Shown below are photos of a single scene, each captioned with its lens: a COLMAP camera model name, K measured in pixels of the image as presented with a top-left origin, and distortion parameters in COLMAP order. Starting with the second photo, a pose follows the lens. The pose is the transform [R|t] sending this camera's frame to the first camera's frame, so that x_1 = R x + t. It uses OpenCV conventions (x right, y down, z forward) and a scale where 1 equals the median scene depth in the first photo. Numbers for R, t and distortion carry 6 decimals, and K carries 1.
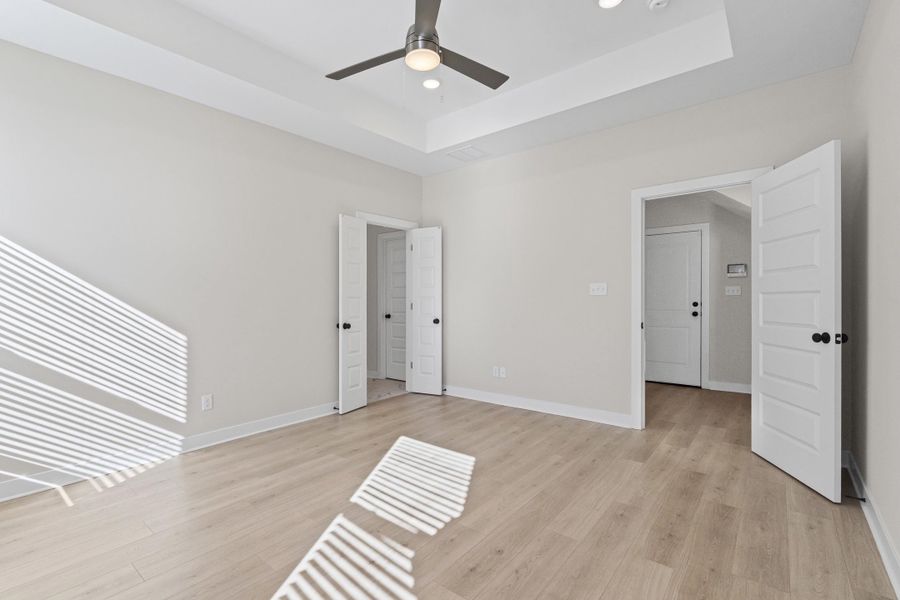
lens RADIAL K [[387.4, 0, 449.5], [0, 387.4, 304.0], [0, 0, 1]] dist [-0.001012, -0.000298]
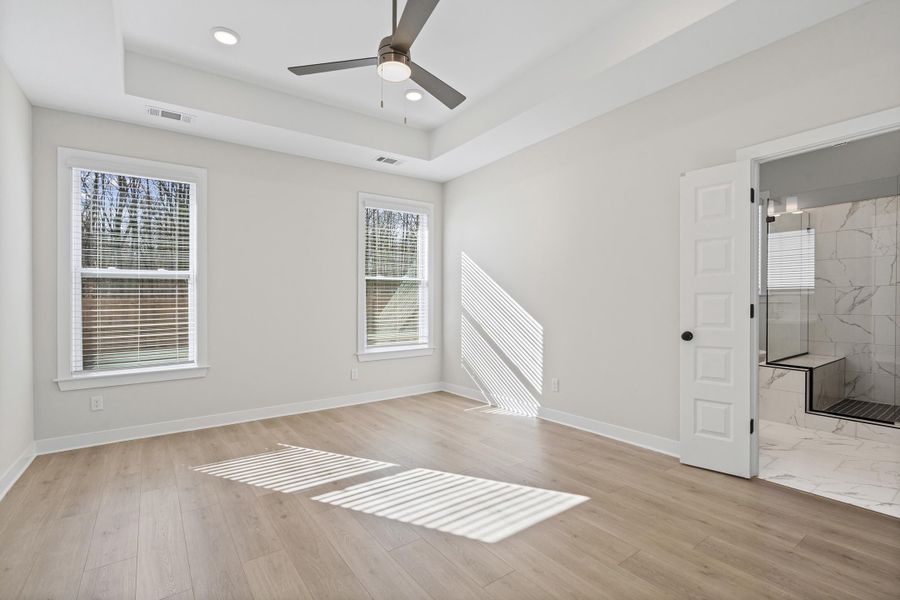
lens RADIAL K [[422.3, 0, 449.5], [0, 422.3, 298.1], [0, 0, 1]] dist [0.002893, 0.000460]
pose [[-0.242348, 0.006765, -0.970166, 0.799962], [0.004460, 0.999973, 0.005859, -0.020047], [0.970179, -0.002908, -0.242371, 1.151064]]
